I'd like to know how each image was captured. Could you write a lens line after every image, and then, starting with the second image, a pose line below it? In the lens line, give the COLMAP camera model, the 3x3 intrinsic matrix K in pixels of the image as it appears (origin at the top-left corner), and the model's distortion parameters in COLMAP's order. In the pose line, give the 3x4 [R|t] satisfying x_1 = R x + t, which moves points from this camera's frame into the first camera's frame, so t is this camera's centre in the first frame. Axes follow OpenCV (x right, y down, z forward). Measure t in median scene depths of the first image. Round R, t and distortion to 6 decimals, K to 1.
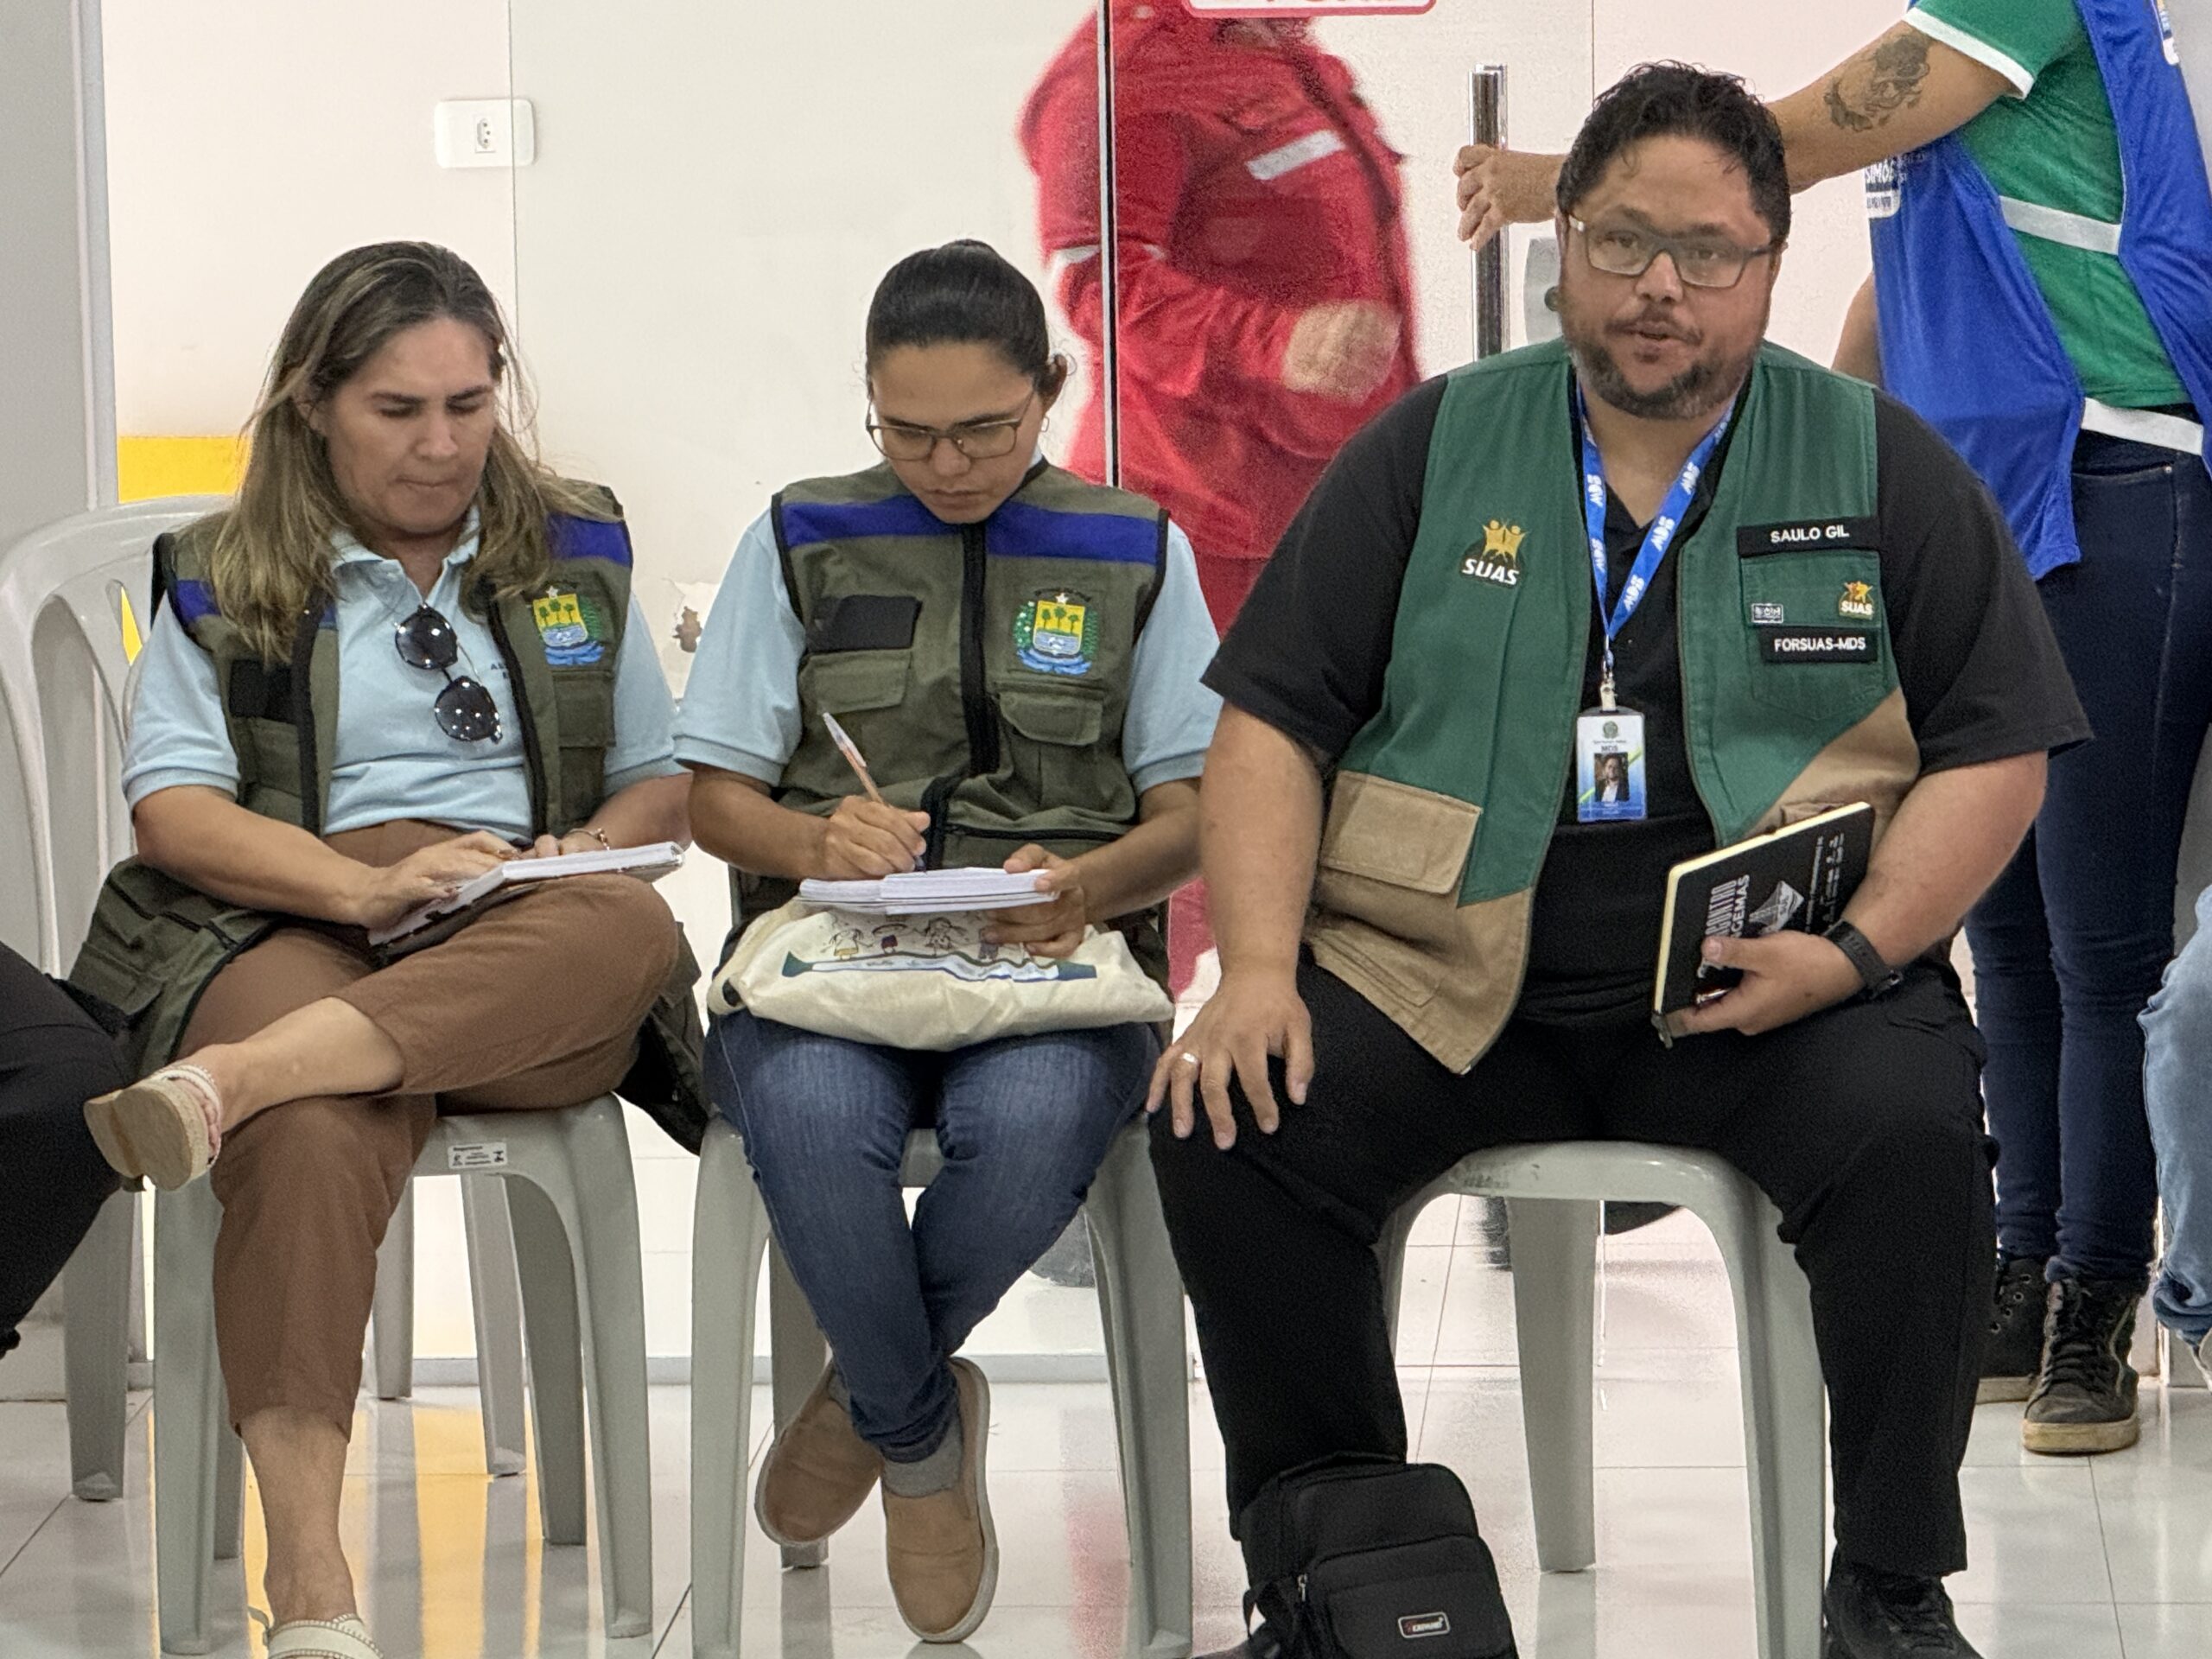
lens RADIAL K [[10557.9, 0, 1095.0], [0, 10557.9, 842.1], [0, 0, 1]] dist [0.756918, 0.000000]
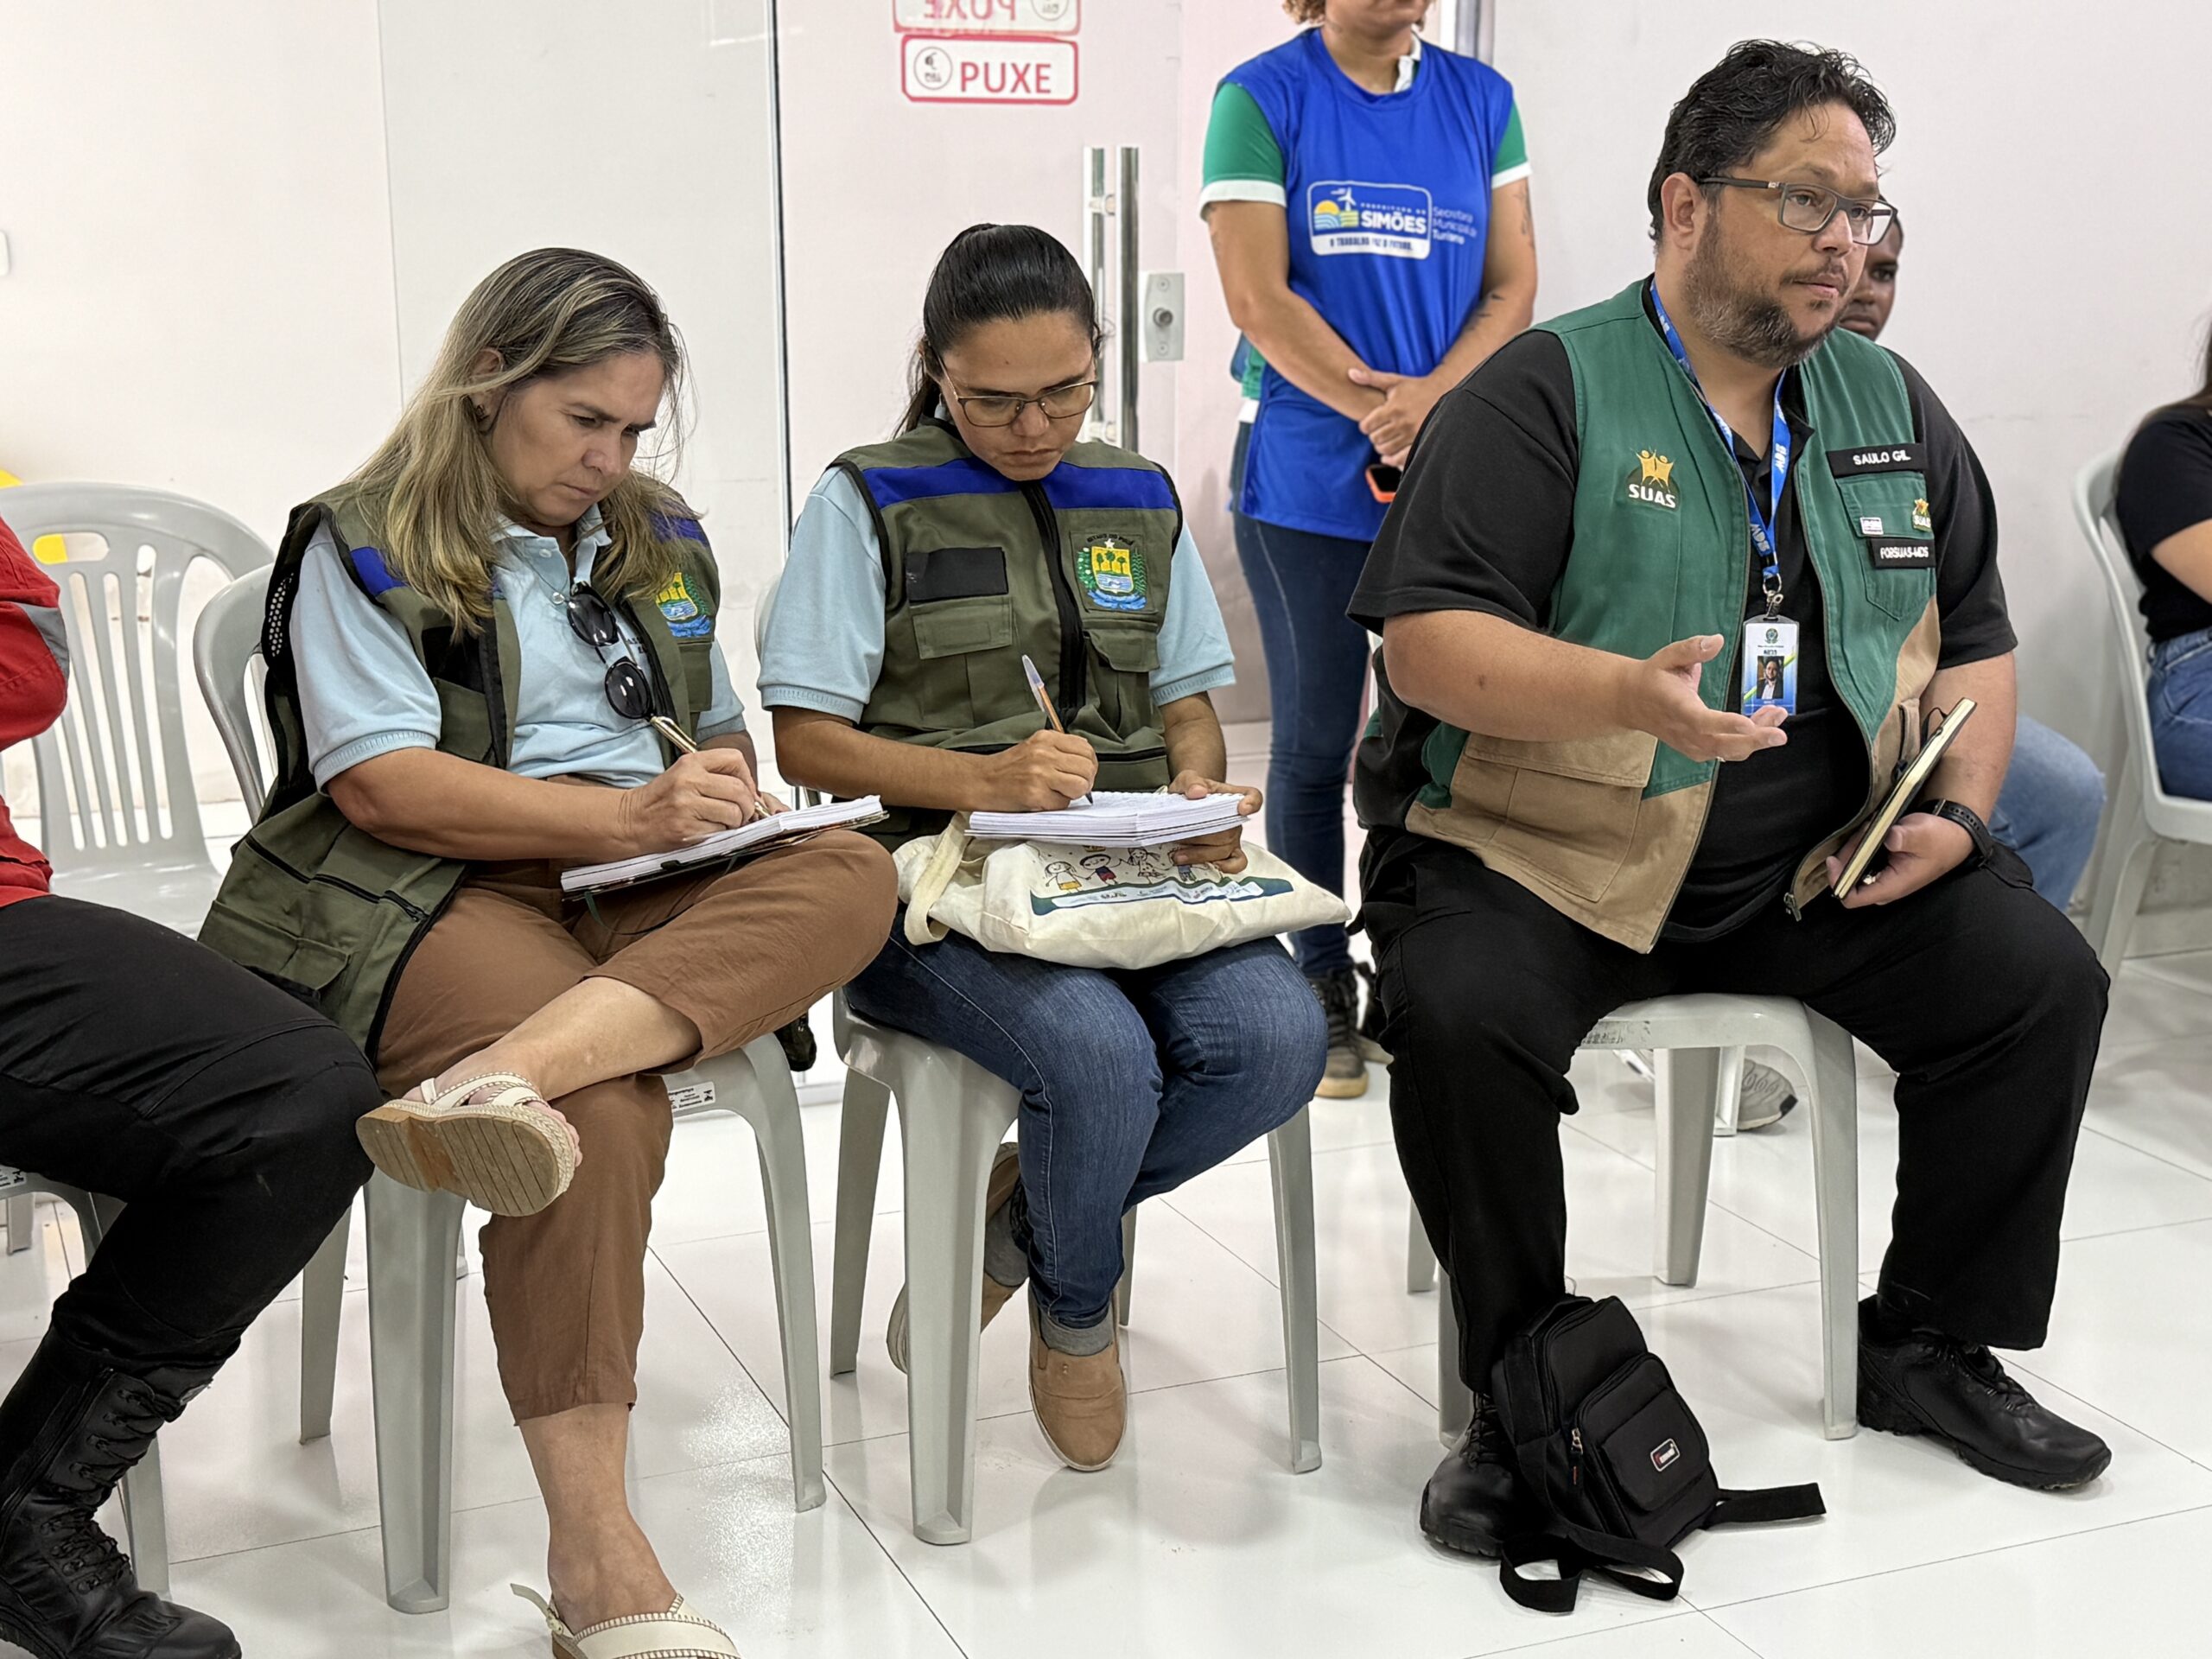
lens RADIAL K [[2924.6, 0, 1096.5], [0, 2924.6, 840.0], [0, 0, 1]] dist [0.223961, 0.000000]
pose [[0.902861, -0.077751, 0.422843, -0.141866], [0.045203, 0.995227, 0.086481, -0.018799], [-0.427549, -0.058967, 0.902067, 0.717990]]
